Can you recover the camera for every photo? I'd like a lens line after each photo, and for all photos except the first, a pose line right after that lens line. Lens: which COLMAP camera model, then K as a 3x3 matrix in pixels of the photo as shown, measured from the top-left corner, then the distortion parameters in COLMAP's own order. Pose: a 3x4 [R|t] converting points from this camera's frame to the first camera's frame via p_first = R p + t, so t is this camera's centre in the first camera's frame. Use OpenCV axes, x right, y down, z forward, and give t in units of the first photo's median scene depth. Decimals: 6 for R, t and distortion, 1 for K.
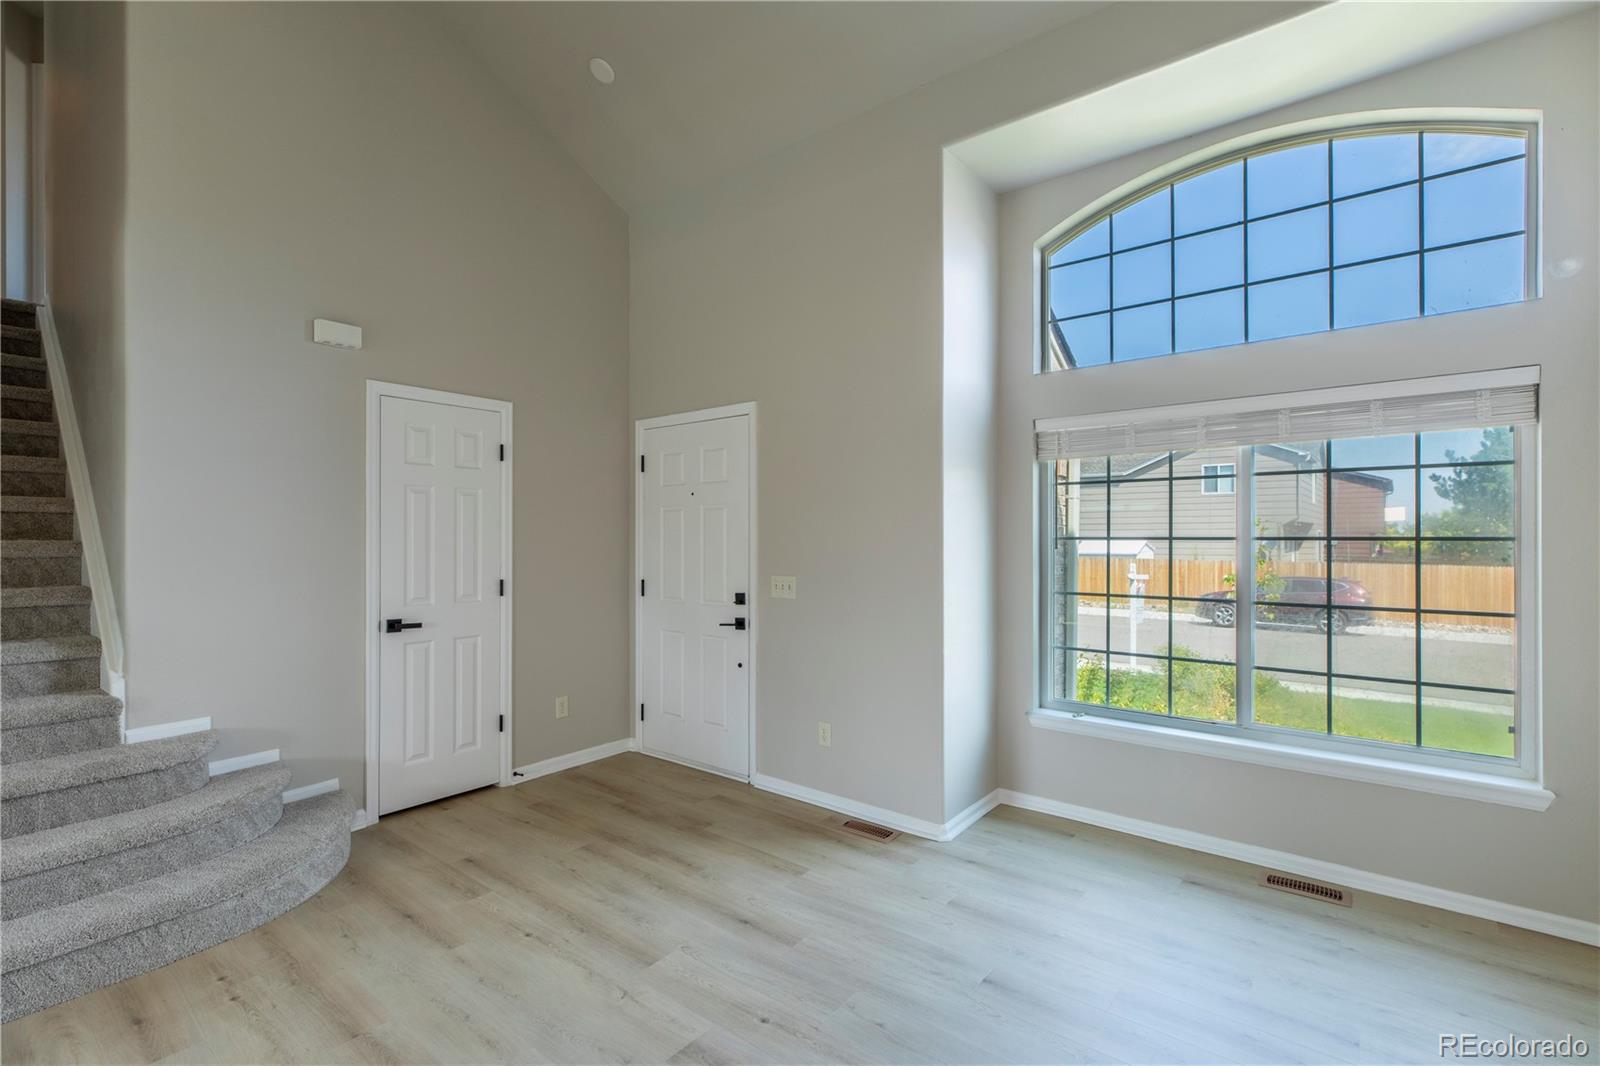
lens RADIAL K [[730.9, 0, 787.0], [0, 730.9, 536.9], [0, 0, 1]] dist [-0.001044, 0.000489]
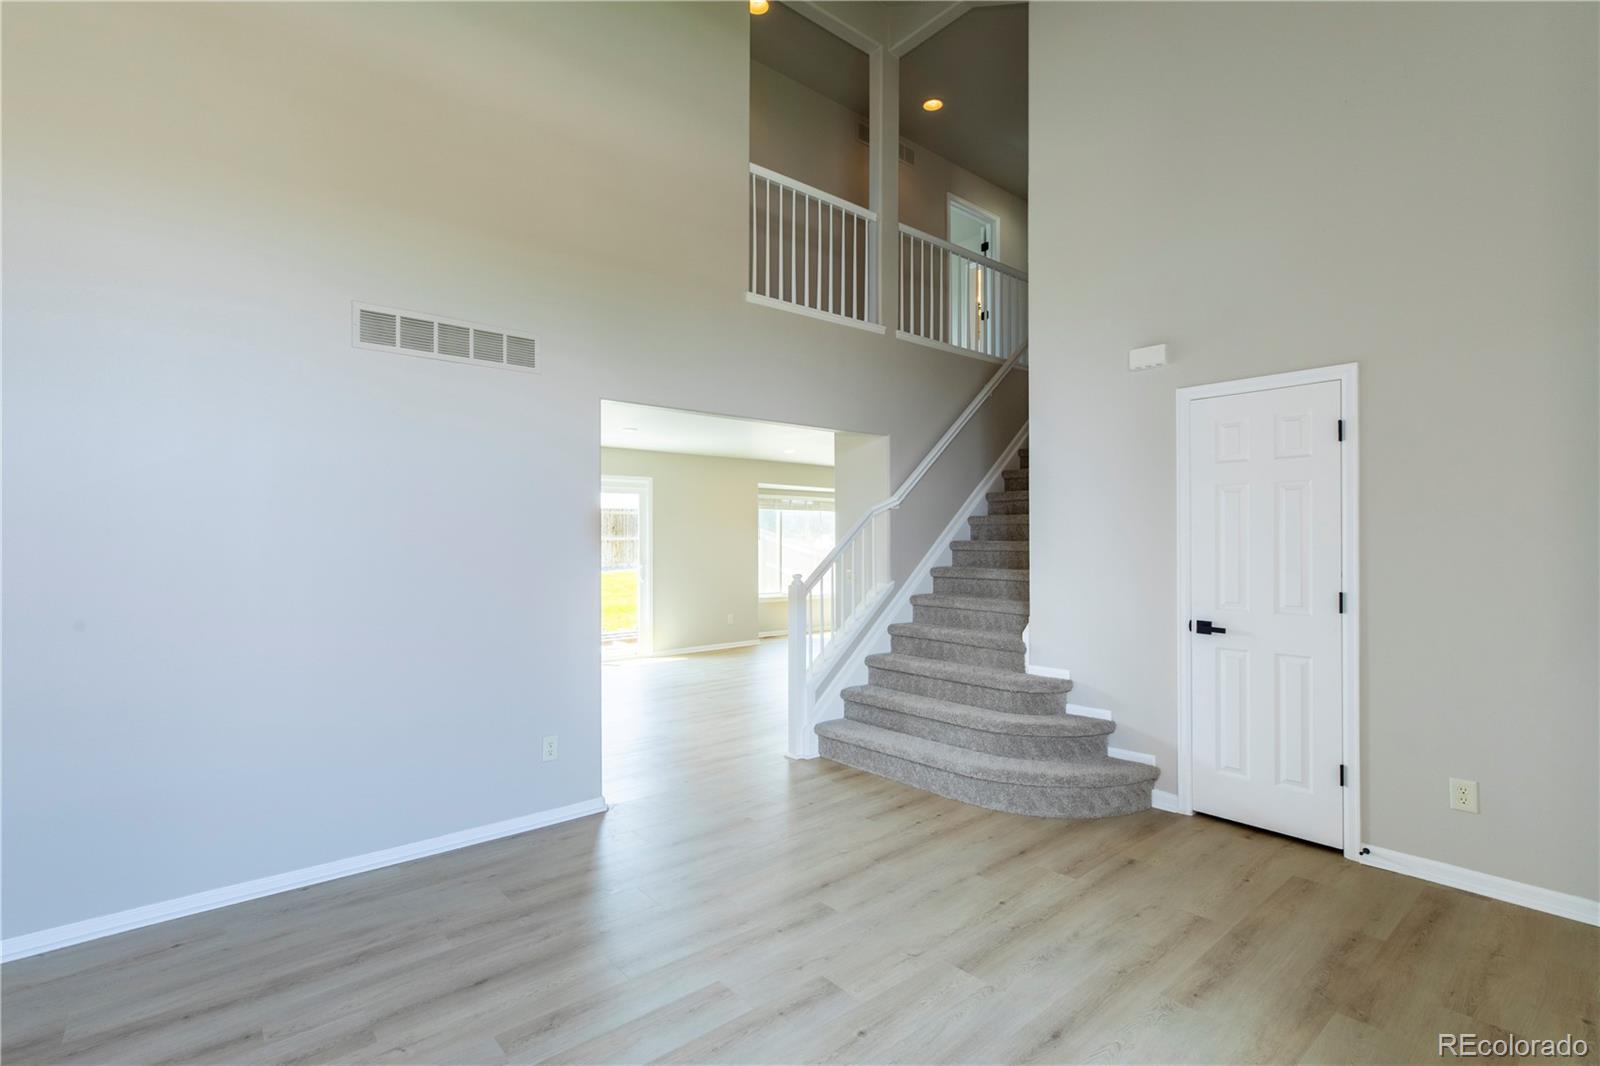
lens RADIAL K [[730.9, 0, 792.7], [0, 730.9, 538.0], [0, 0, 1]] dist [-0.001044, 0.000489]
pose [[-0.194171, -0.002597, -0.980964, 0.614786], [0.002842, 0.999991, -0.003210, 0.001259], [0.980964, -0.003411, -0.194161, 0.714537]]
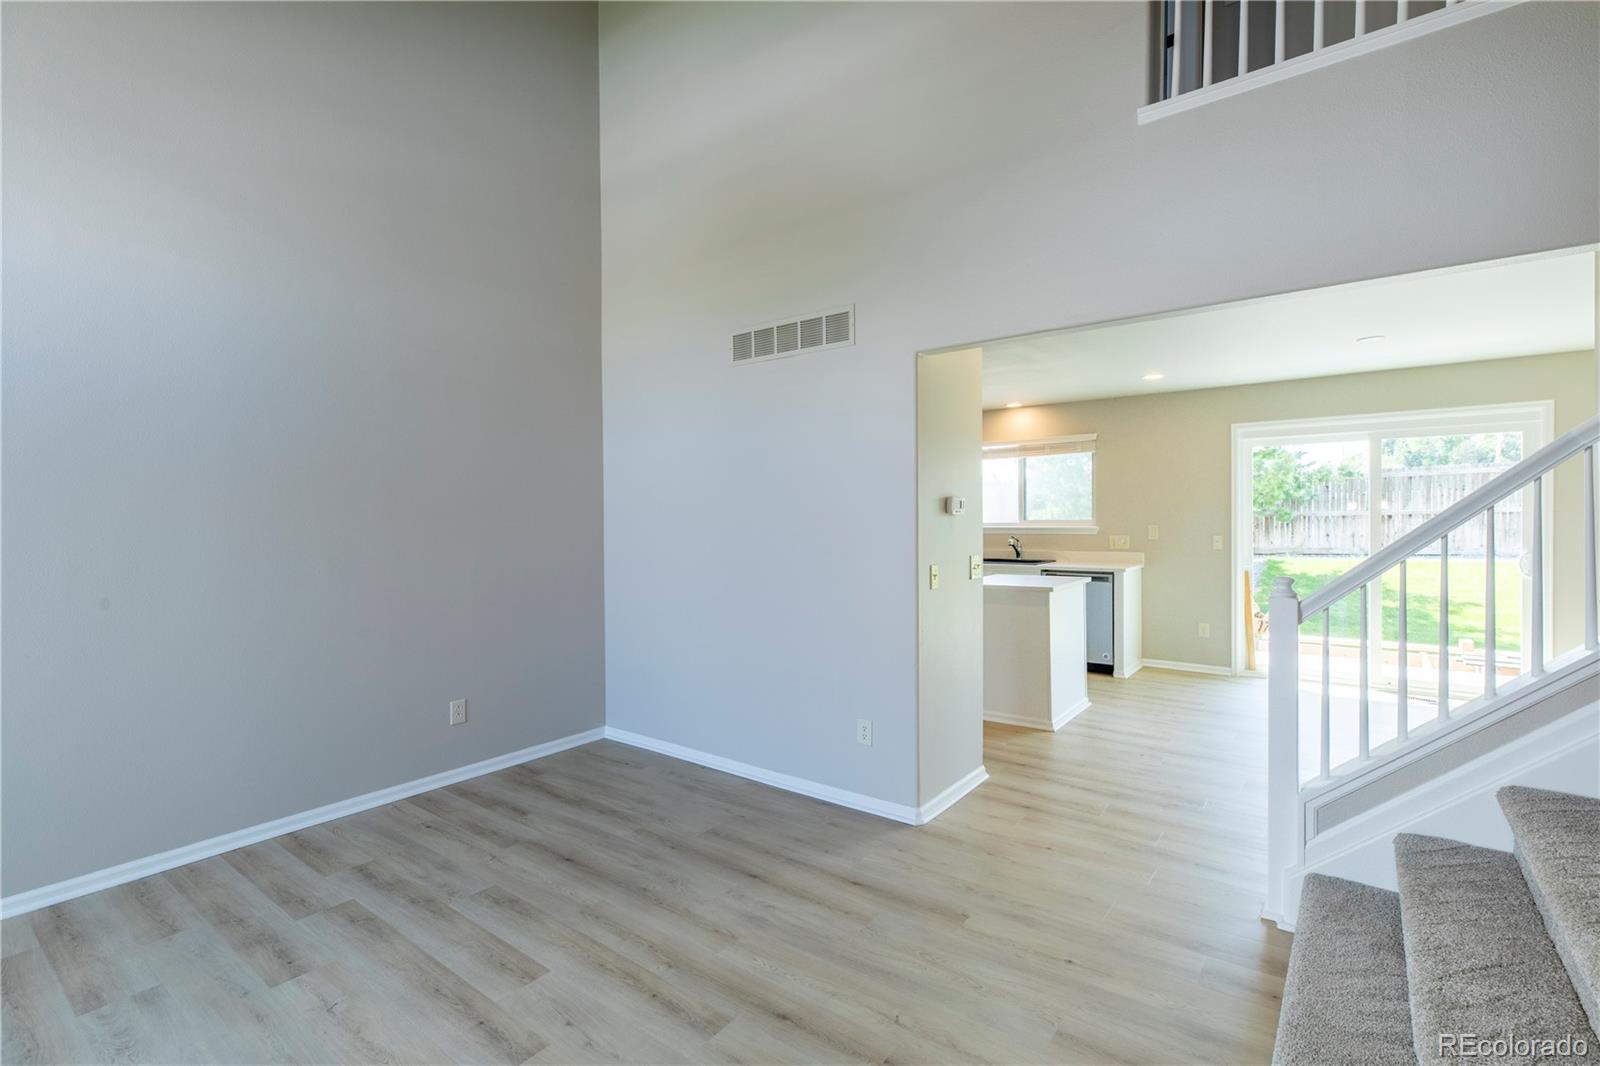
lens RADIAL K [[730.9, 0, 802.6], [0, 730.9, 522.8], [0, 0, 1]] dist [-0.001044, 0.000489]
pose [[-0.999389, 0.011170, -0.033110, -0.295018], [0.010811, 0.999881, 0.010988, -0.002910], [0.033229, 0.010623, -0.999391, 1.206849]]
